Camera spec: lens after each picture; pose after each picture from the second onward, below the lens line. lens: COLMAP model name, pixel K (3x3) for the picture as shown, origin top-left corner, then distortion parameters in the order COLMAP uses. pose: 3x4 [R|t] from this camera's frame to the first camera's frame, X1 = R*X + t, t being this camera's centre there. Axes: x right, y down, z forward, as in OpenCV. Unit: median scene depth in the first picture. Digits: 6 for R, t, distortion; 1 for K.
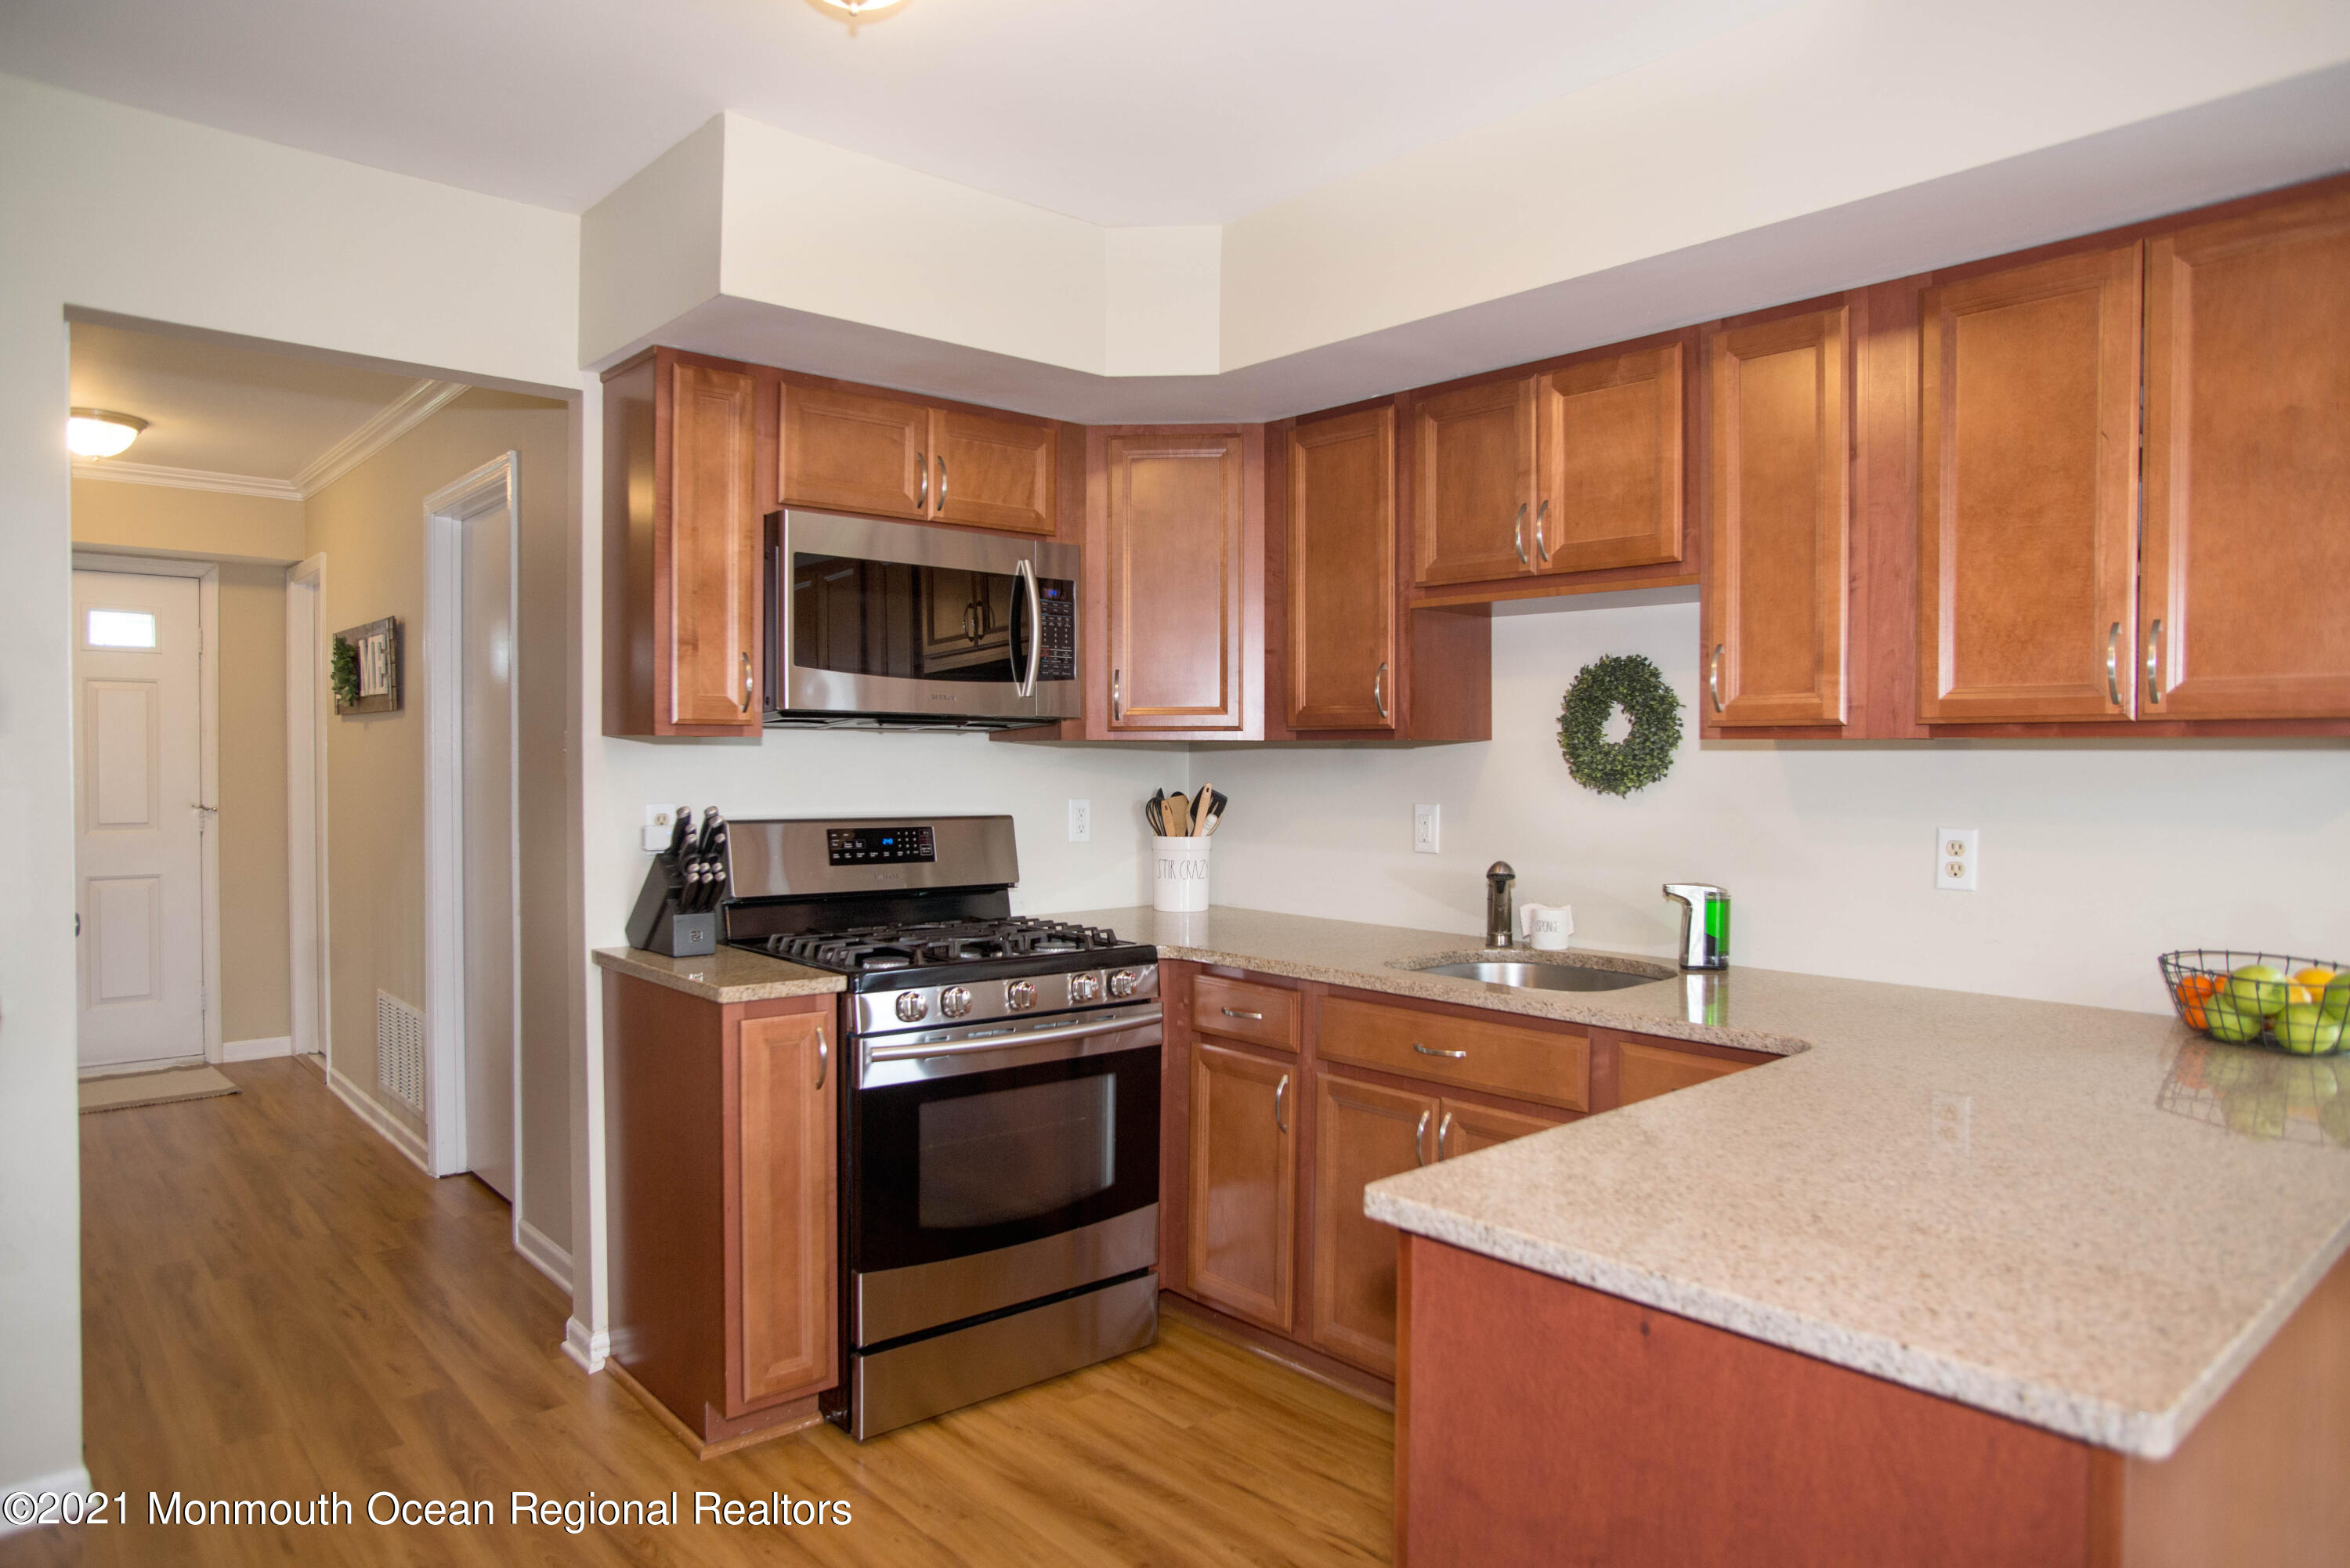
lens RADIAL K [[1438.7, 0, 1175.0], [0, 1438.7, 784.0], [0, 0, 1]] dist [-0.091021, 0.064208]
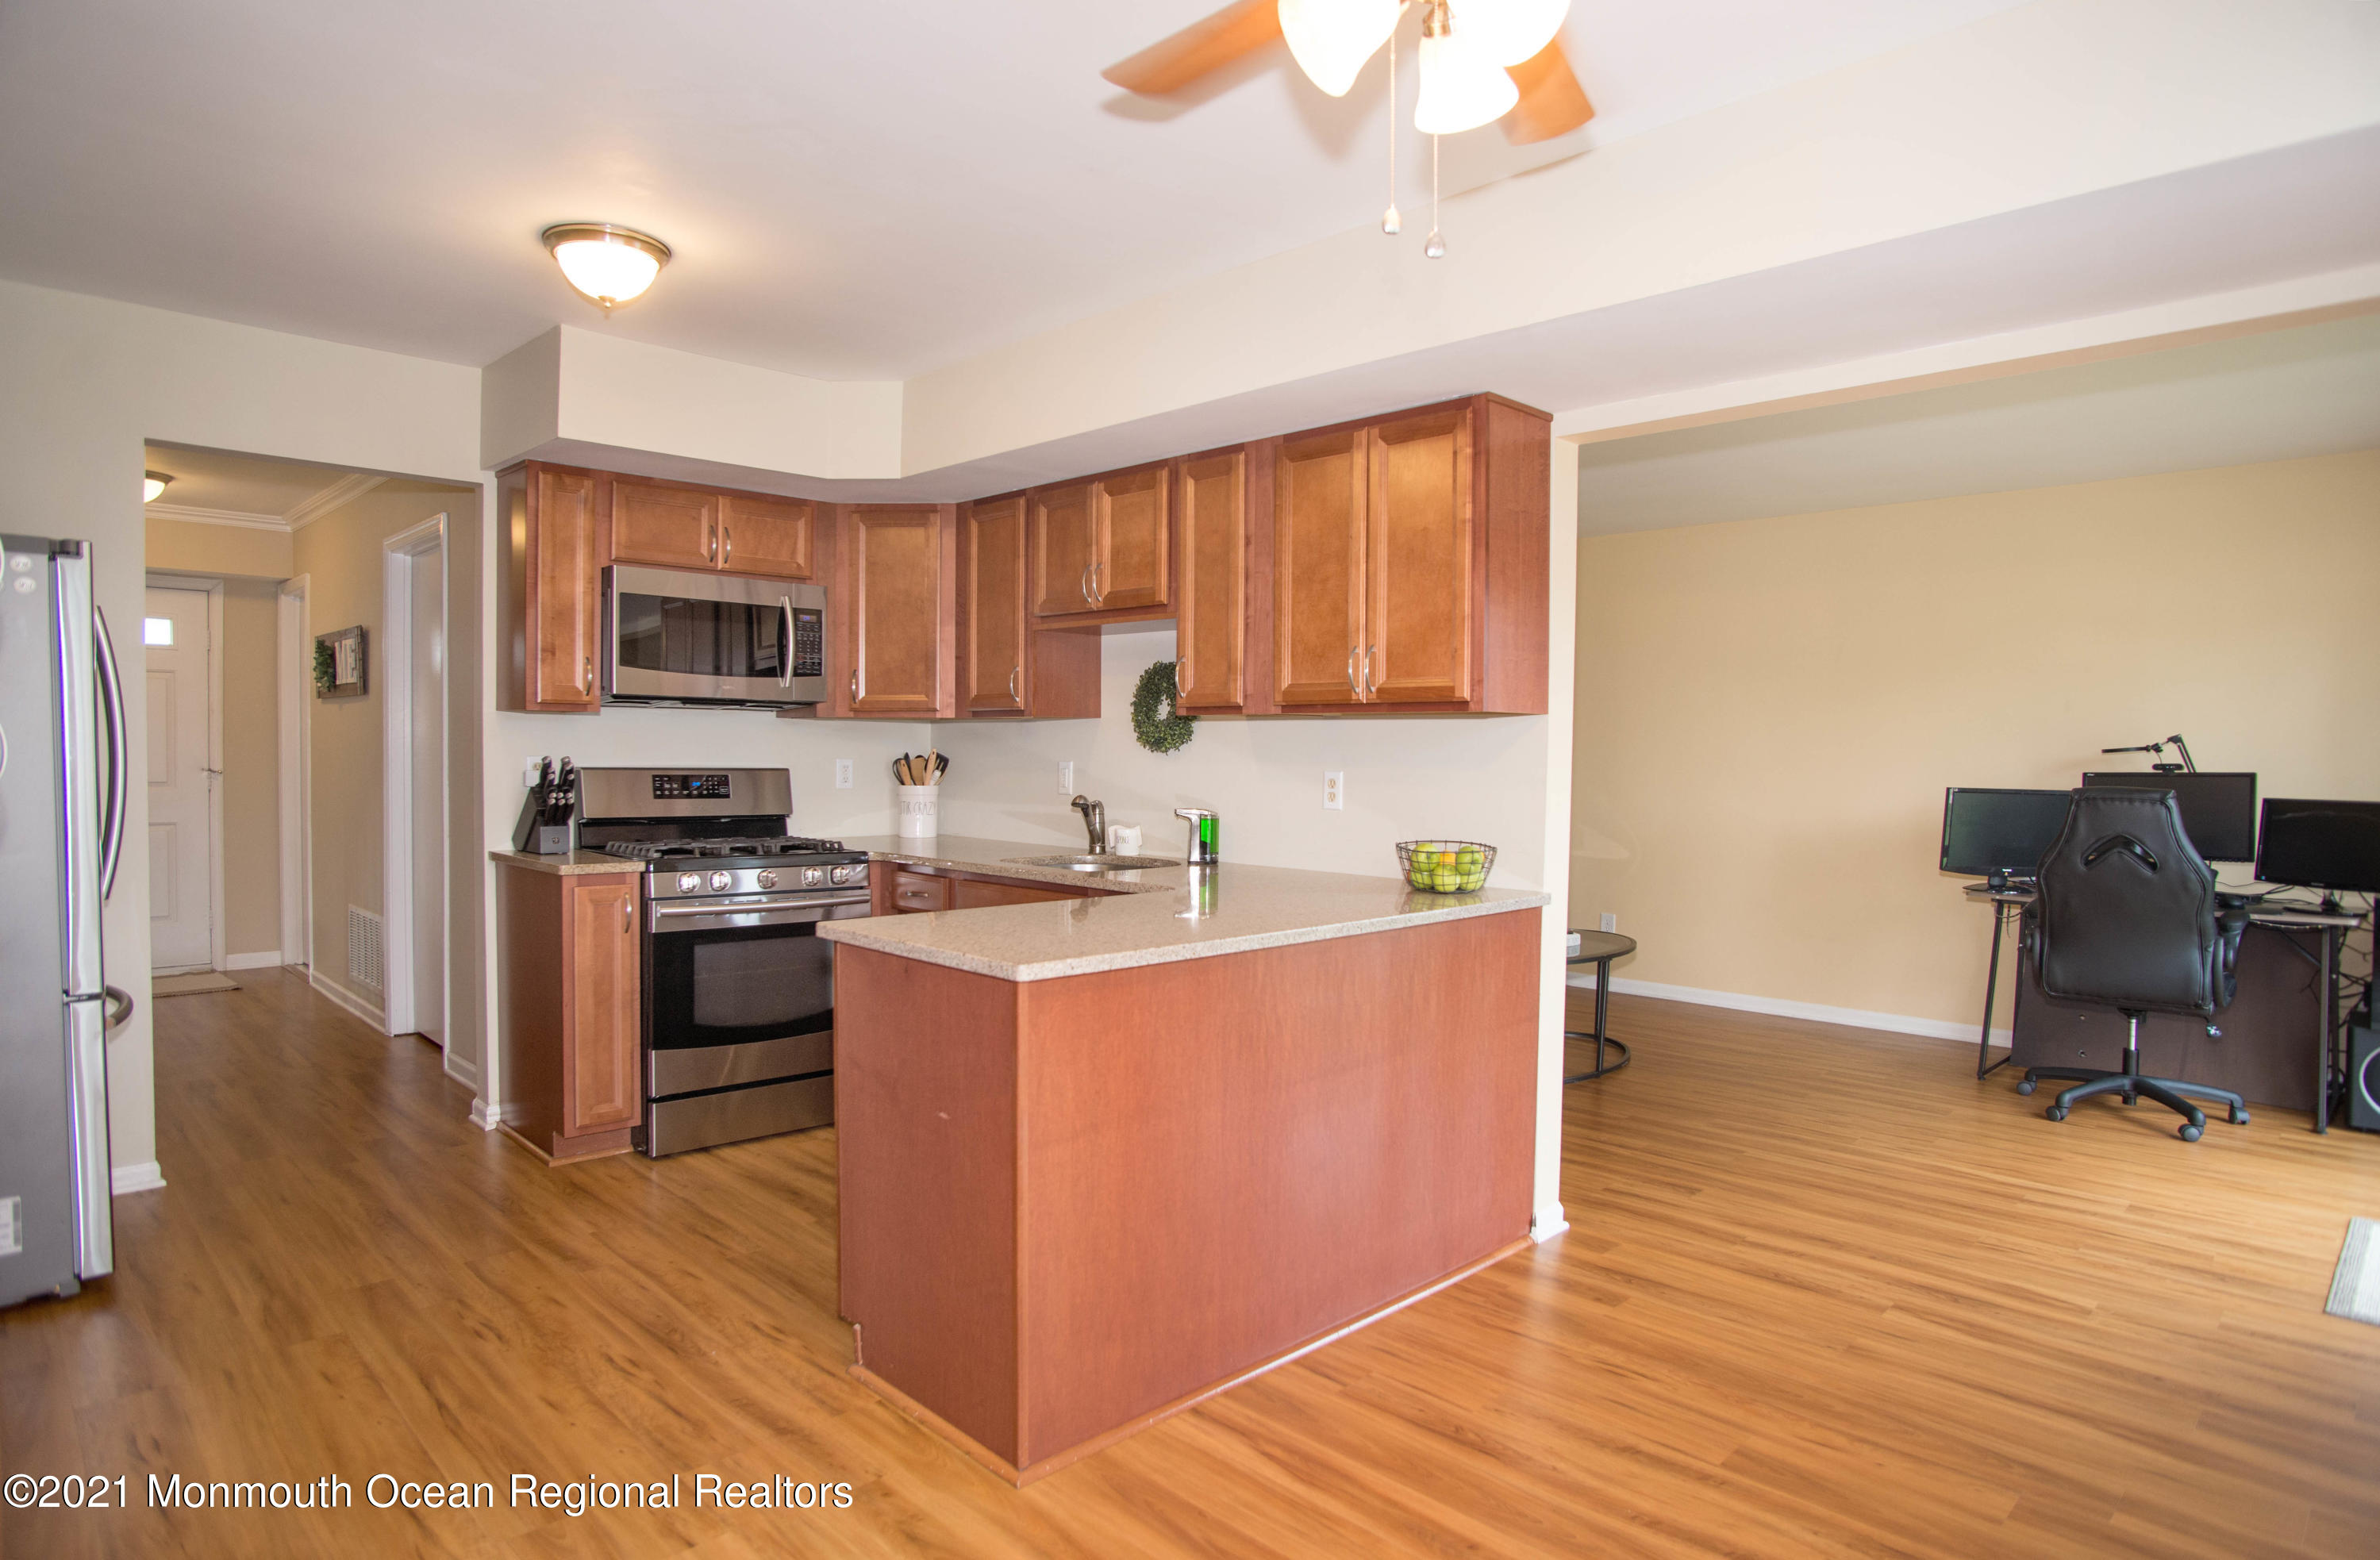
lens RADIAL K [[1327.8, 0, 1183.9], [0, 1327.8, 783.3], [0, 0, 1]] dist [-0.090872, 0.052570]
pose [[0.998574, 0.004896, 0.053157, 0.255902], [-0.005285, 0.999960, 0.007182, 0.029552], [-0.053119, -0.007453, 0.998560, -0.425292]]
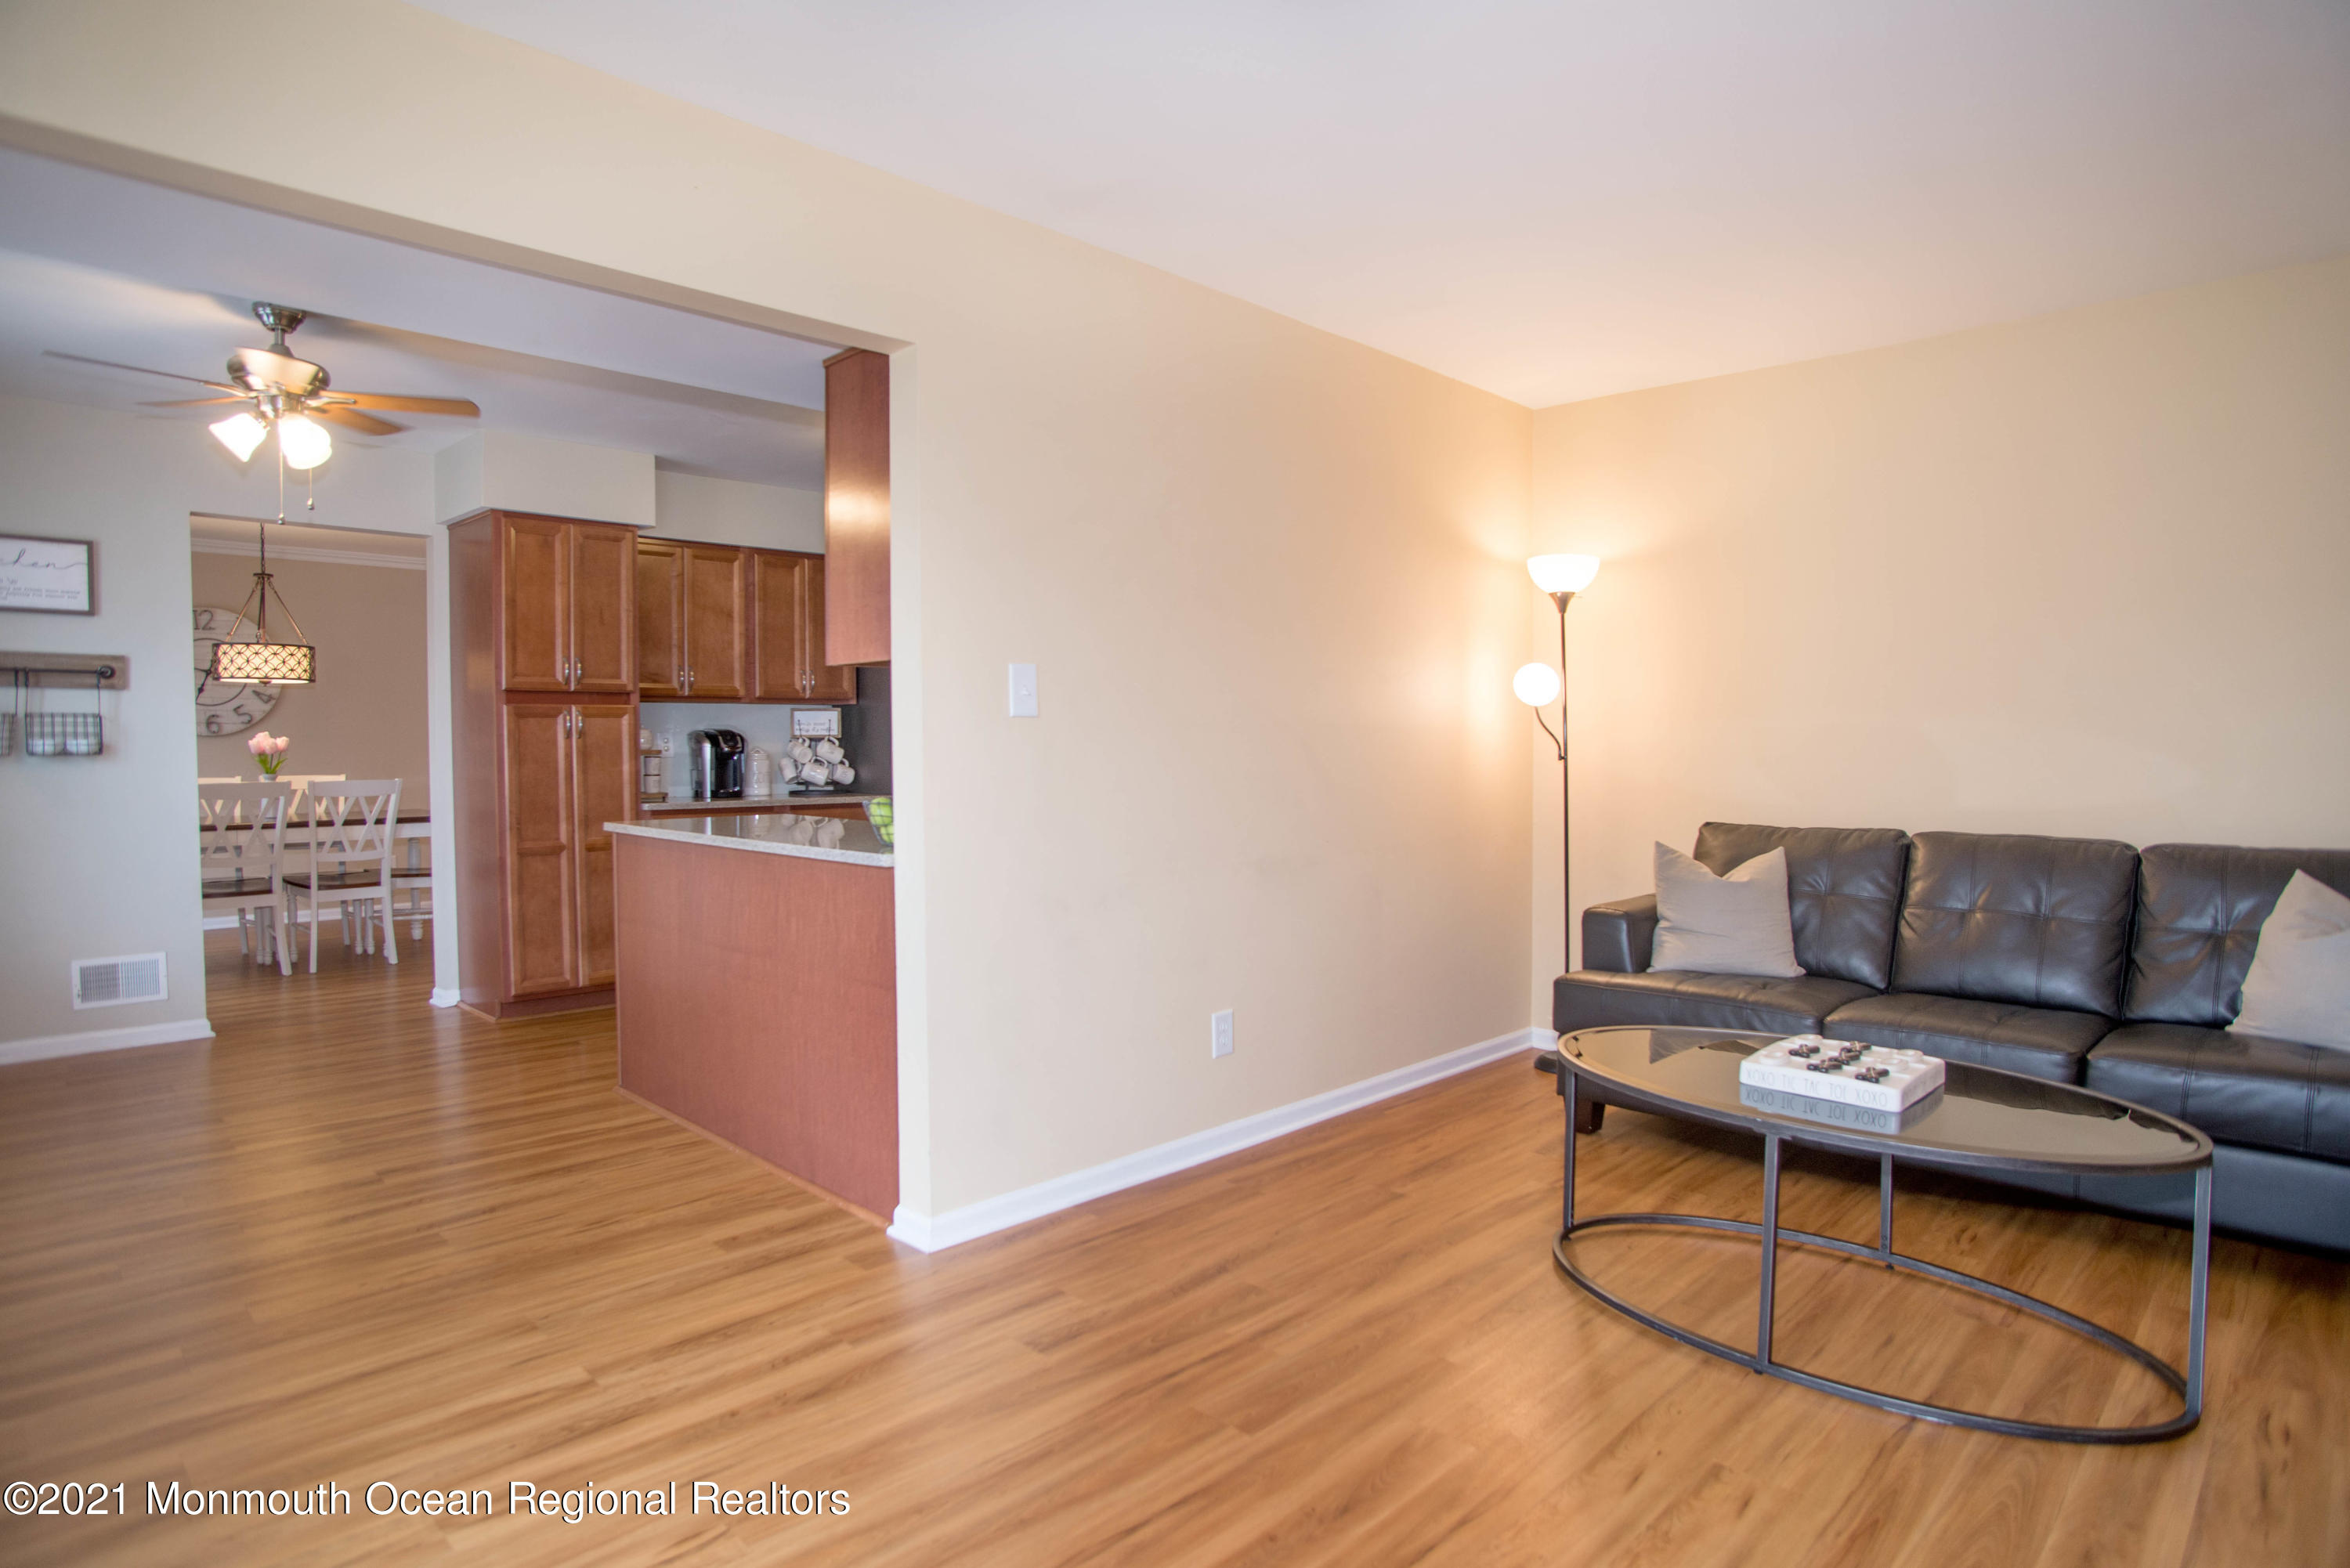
lens RADIAL K [[1292.1, 0, 1175.0], [0, 1292.1, 784.0], [0, 0, 1]] dist [-0.077715, 0.037966]
pose [[0.061930, 0.028108, -0.997685, 1.624187], [-0.018473, 0.999464, 0.027011, 0.042260], [0.997910, 0.016758, 0.062416, 0.820678]]
